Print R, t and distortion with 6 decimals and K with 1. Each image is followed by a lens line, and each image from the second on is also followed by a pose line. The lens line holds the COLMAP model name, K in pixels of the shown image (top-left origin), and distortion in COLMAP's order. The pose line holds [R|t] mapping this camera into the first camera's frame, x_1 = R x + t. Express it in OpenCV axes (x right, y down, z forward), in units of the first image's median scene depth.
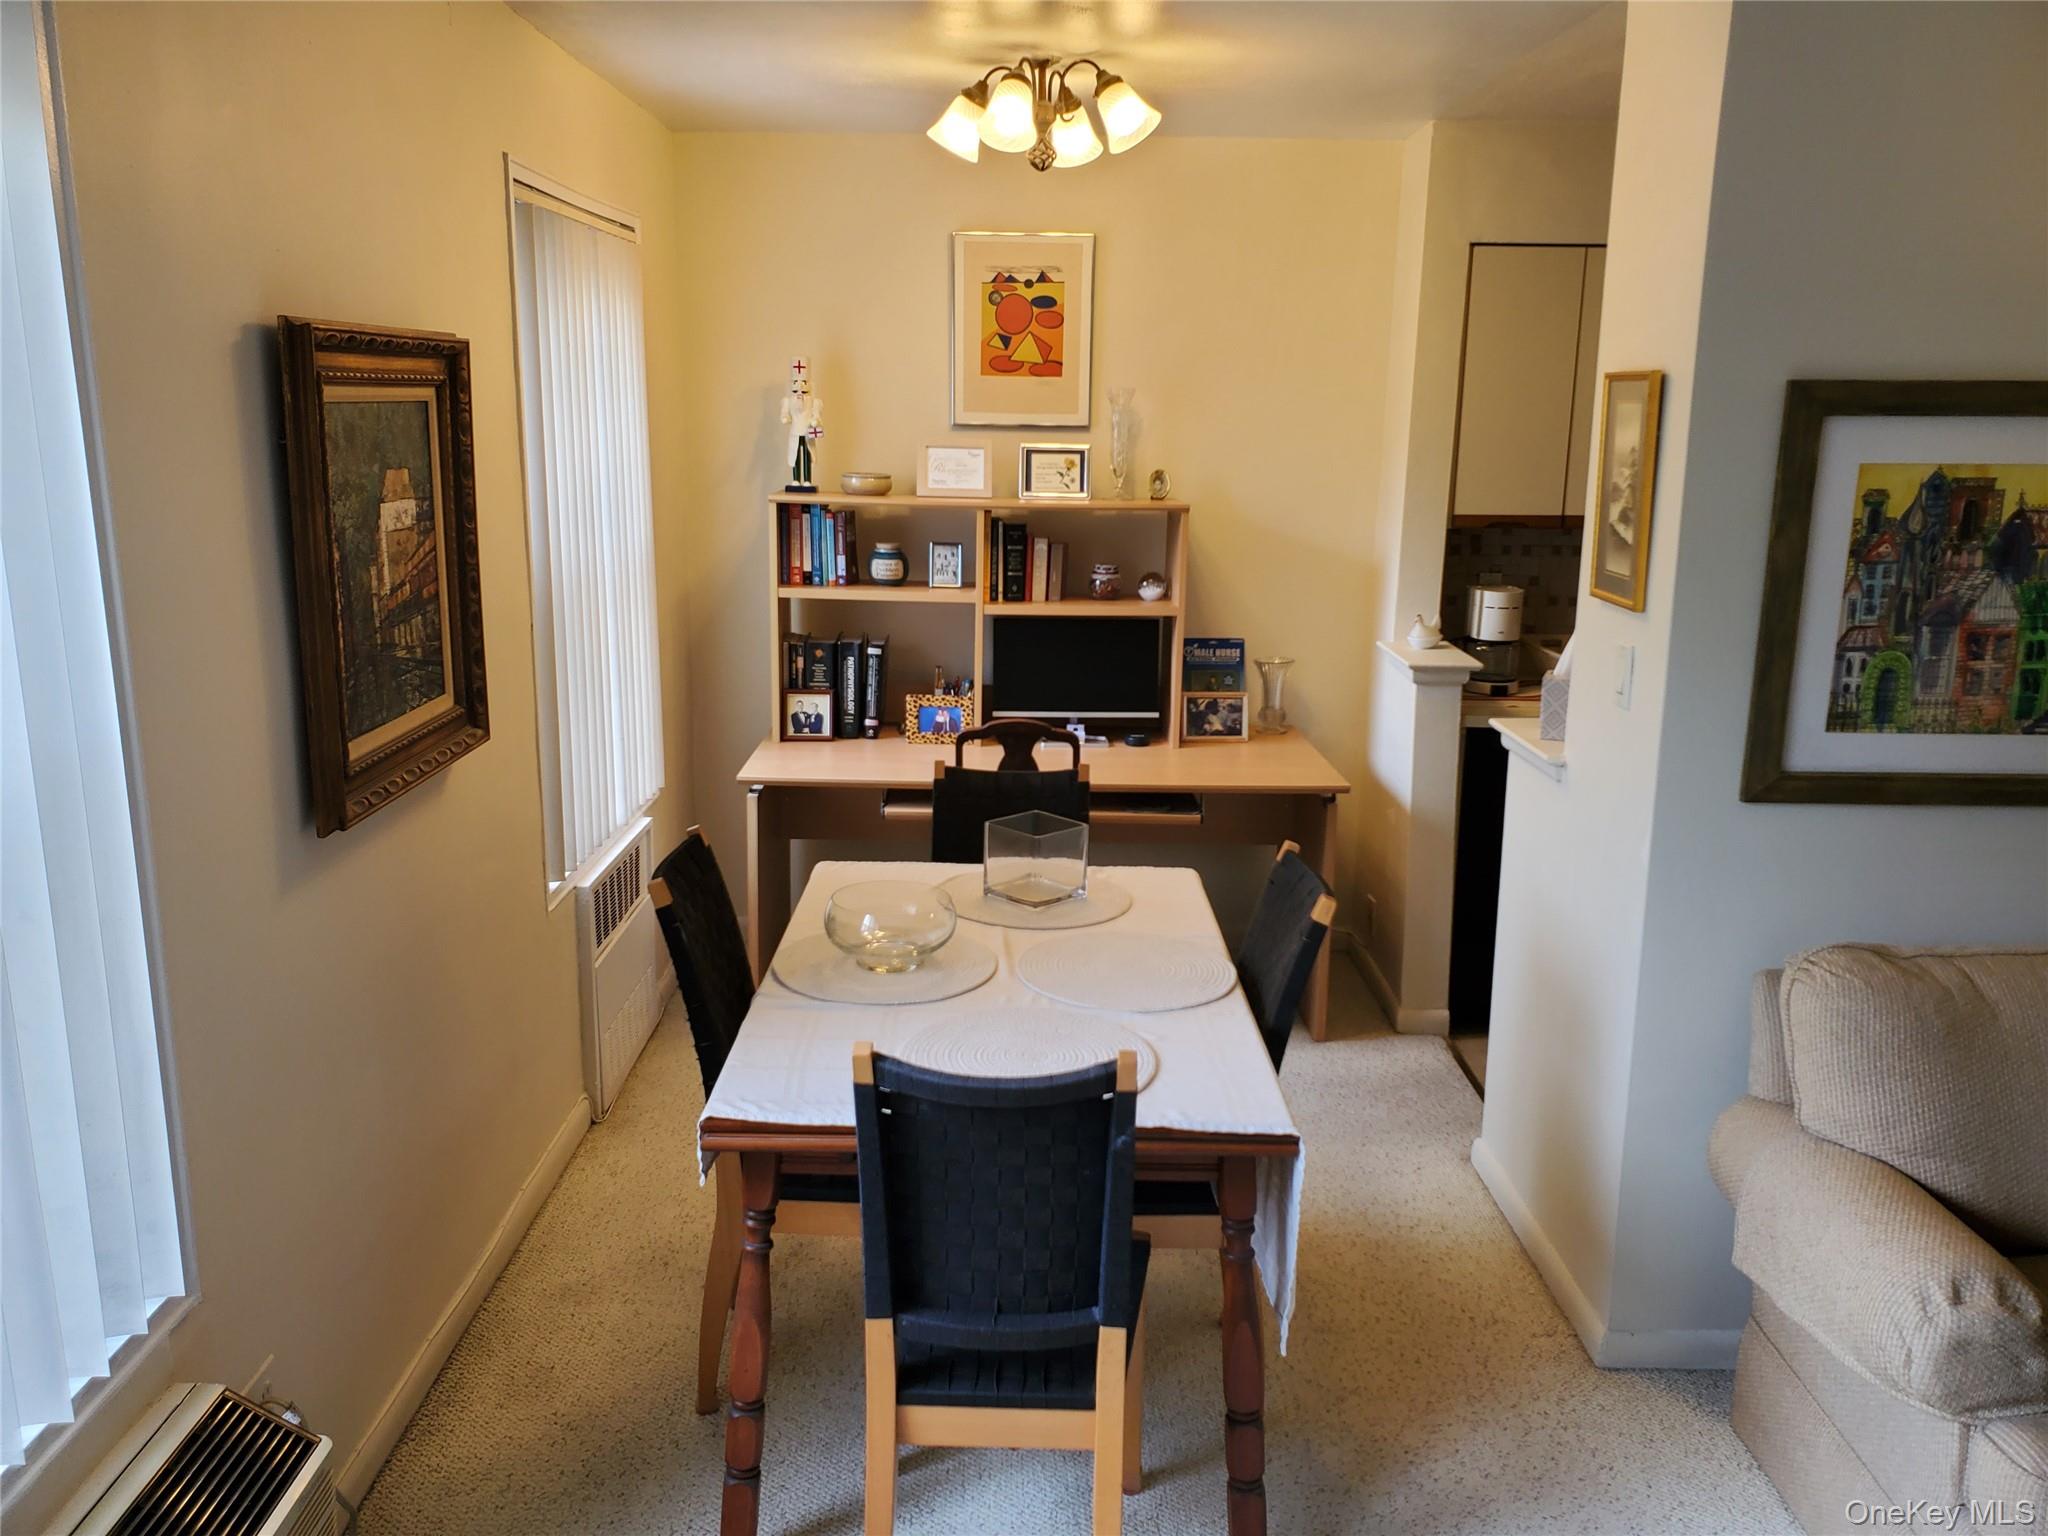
lens RADIAL K [[1617.6, 0, 1023.6], [0, 1617.6, 758.5], [0, 0, 1]] dist [0.063742, -0.033467]
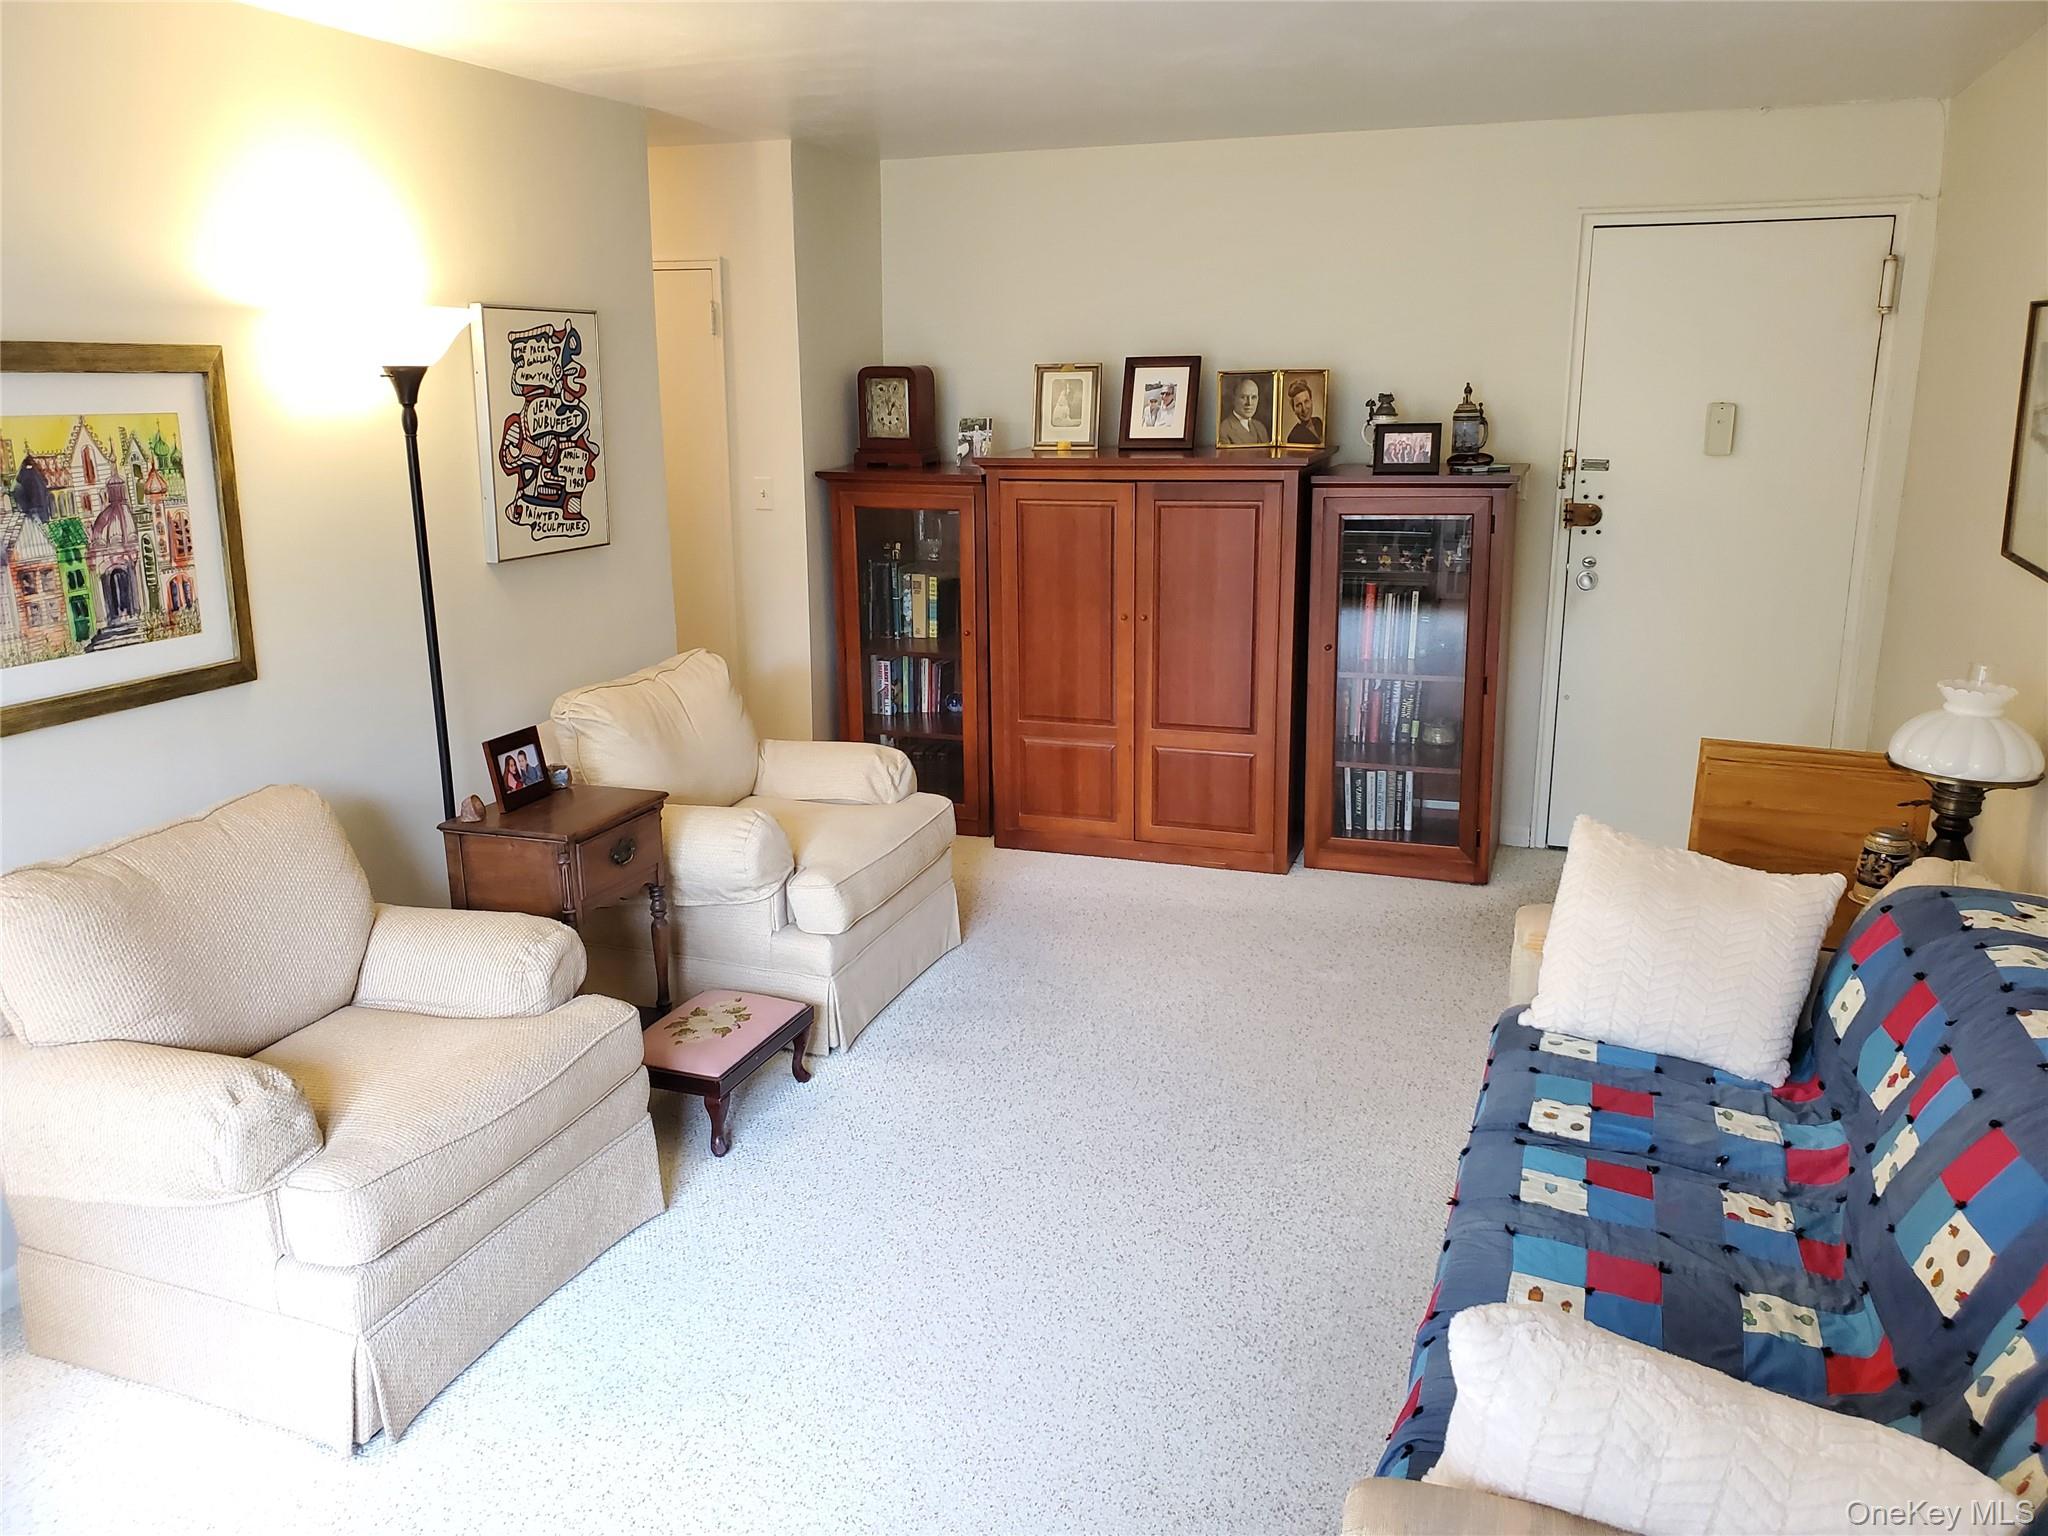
lens RADIAL K [[1617.6, 0, 1024.9], [0, 1617.6, 768.3], [0, 0, 1]] dist [0.063742, -0.033467]
pose [[0.364856, -0.240611, 0.899437, -0.213074], [0.215823, 0.961575, 0.169686, 0.009283], [-0.905704, 0.132209, 0.402766, -0.041460]]
